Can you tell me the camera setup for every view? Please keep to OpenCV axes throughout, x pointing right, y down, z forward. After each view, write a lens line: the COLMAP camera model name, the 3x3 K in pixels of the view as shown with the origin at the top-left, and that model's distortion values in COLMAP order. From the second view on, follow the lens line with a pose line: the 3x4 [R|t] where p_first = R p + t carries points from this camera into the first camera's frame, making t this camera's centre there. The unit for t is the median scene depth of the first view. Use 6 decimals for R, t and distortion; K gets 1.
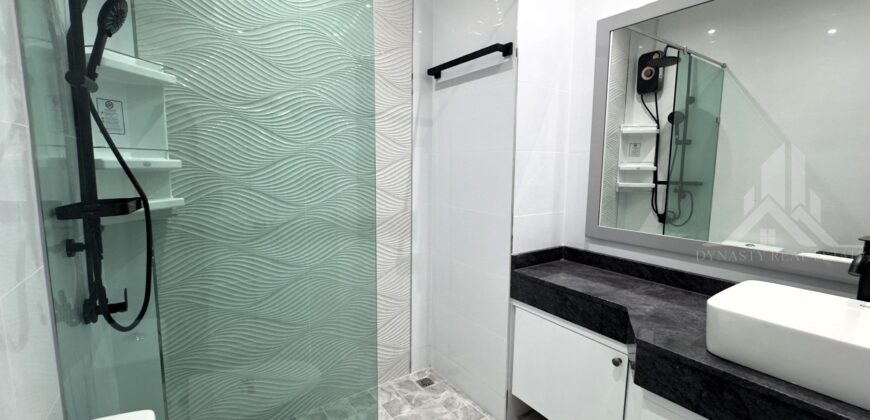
lens RADIAL K [[351.5, 0, 468.9], [0, 351.5, 205.5], [0, 0, 1]] dist [0.004580, 0.000260]
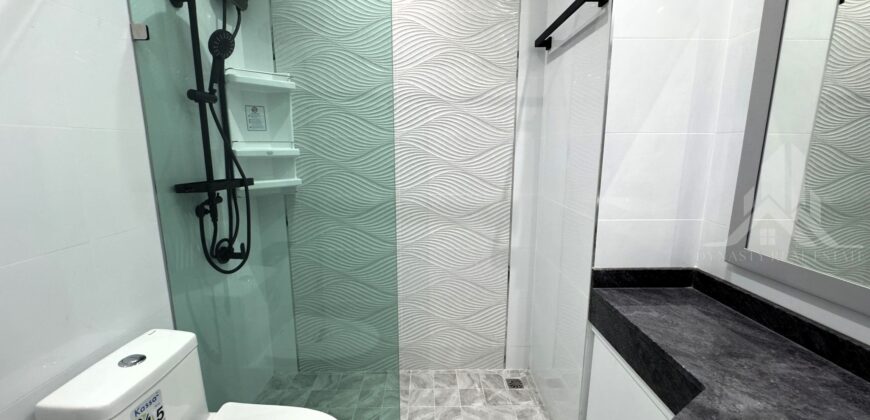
lens RADIAL K [[351.5, 0, 435.9], [0, 351.5, 209.3], [0, 0, 1]] dist [0.004580, 0.000260]
pose [[0.828314, 0.090307, -0.552939, 0.210611], [-0.058134, 0.995450, 0.075495, -0.023675], [0.557241, -0.030389, 0.829795, 0.134178]]
